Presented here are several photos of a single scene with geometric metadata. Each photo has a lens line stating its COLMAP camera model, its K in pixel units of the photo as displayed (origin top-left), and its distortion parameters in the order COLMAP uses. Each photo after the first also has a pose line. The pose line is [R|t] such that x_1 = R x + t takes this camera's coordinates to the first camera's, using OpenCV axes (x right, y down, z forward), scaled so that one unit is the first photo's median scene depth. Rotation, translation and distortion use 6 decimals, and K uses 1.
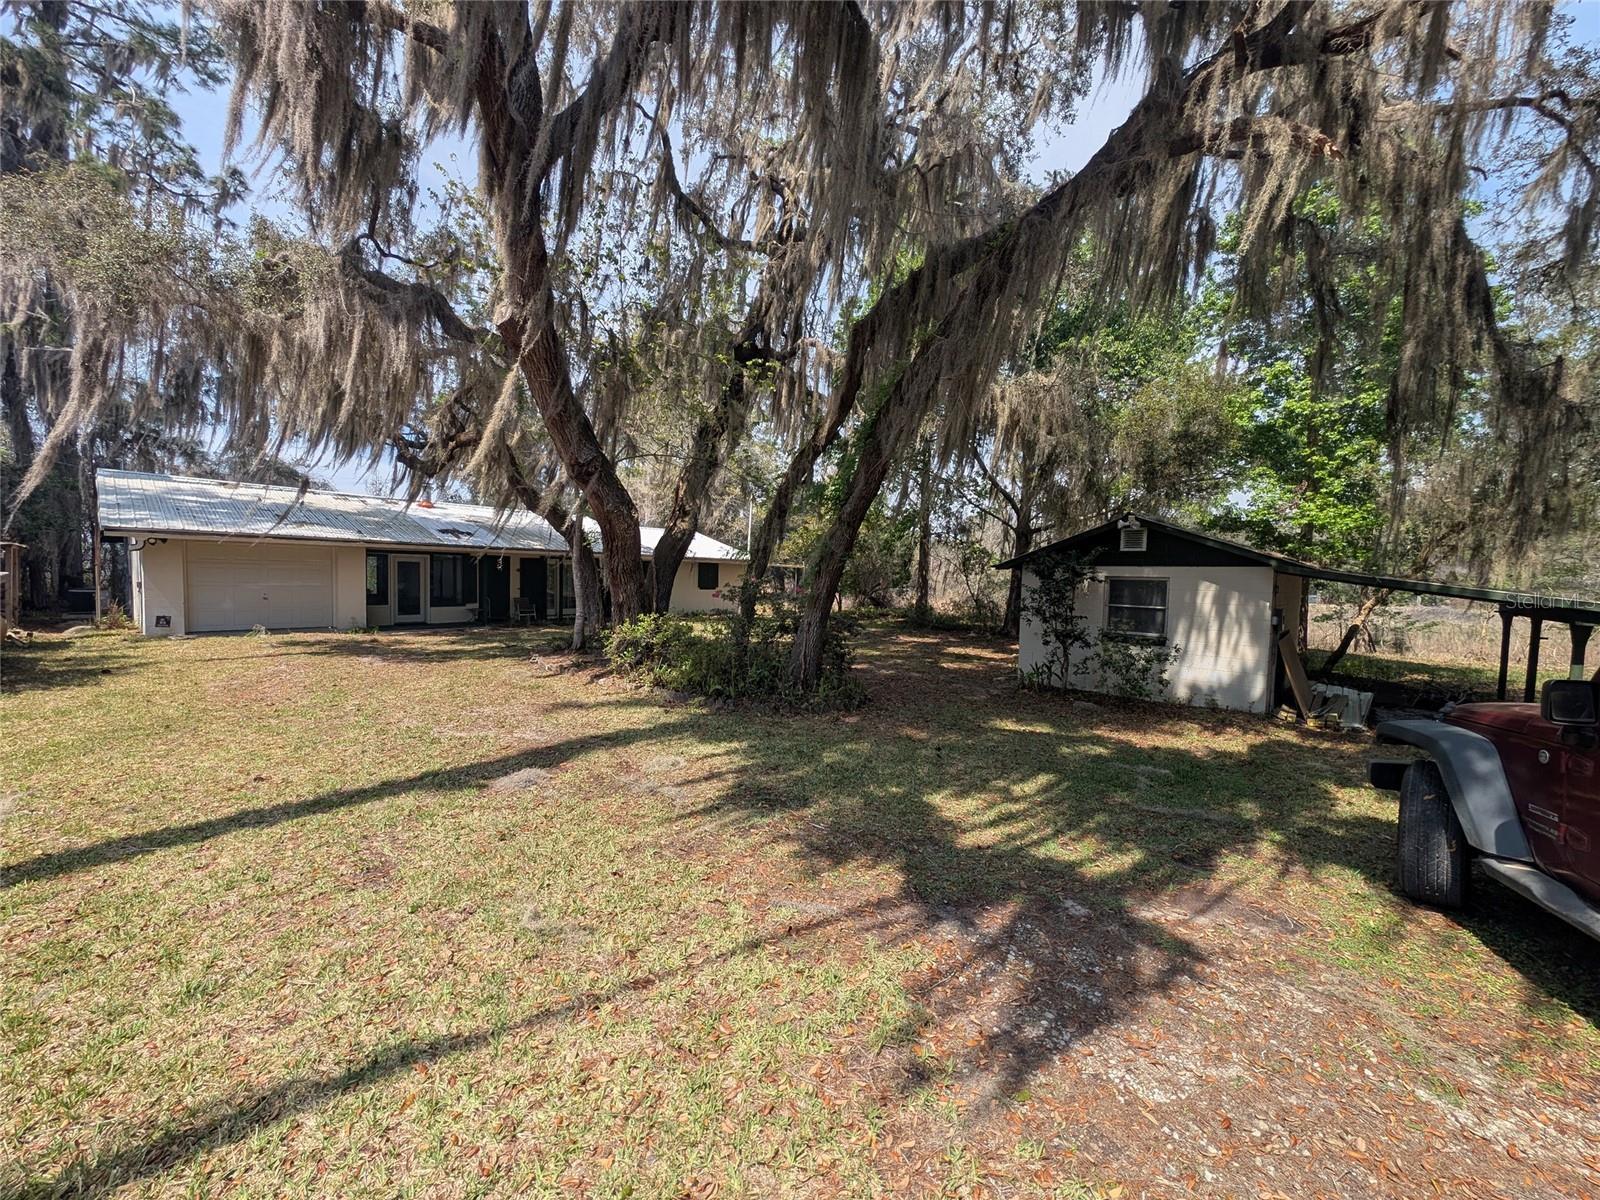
lens RADIAL K [[567.8, 0, 799.7], [0, 567.8, 609.7], [0, 0, 1]] dist [-0.001231, -0.000249]
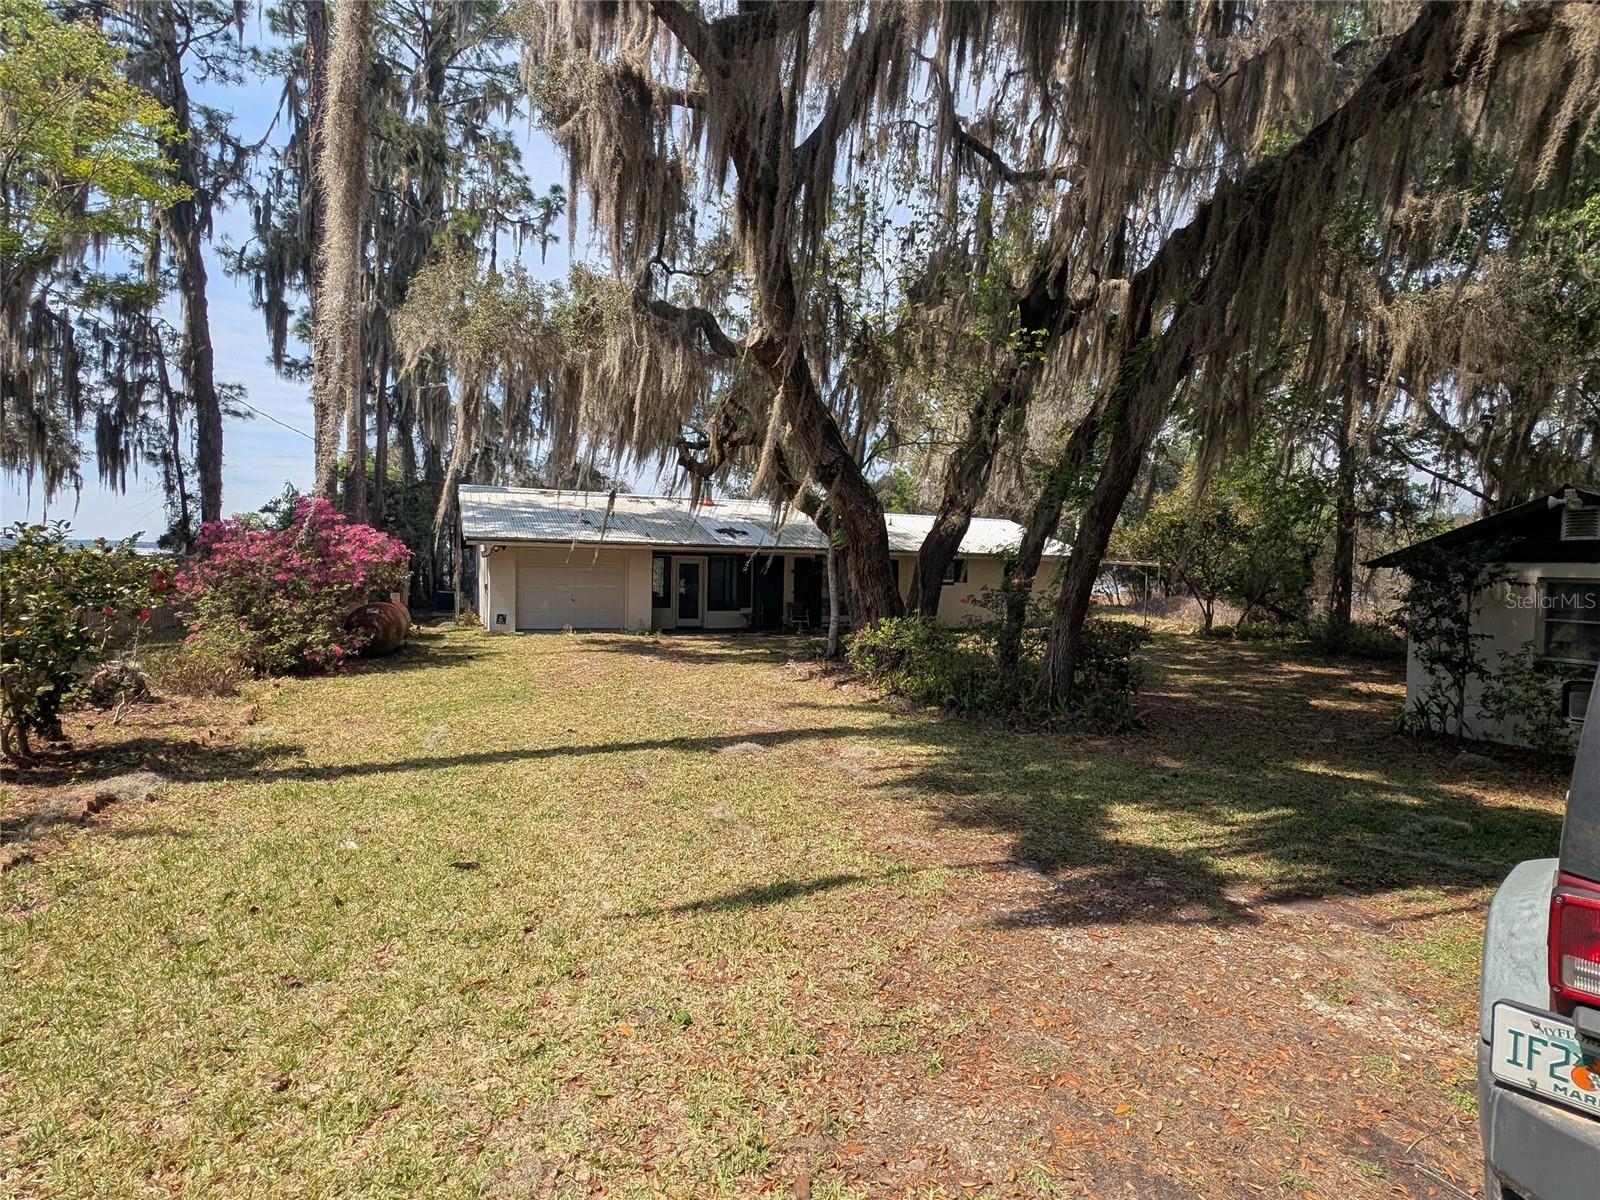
lens RADIAL K [[567.8, 0, 799.7], [0, 567.8, 609.7], [0, 0, 1]] dist [-0.001231, -0.000249]
pose [[0.928156, 0.018013, -0.371756, -0.135899], [-0.020295, 0.999792, -0.002228, -0.006894], [0.371638, 0.009613, 0.928328, 0.152936]]
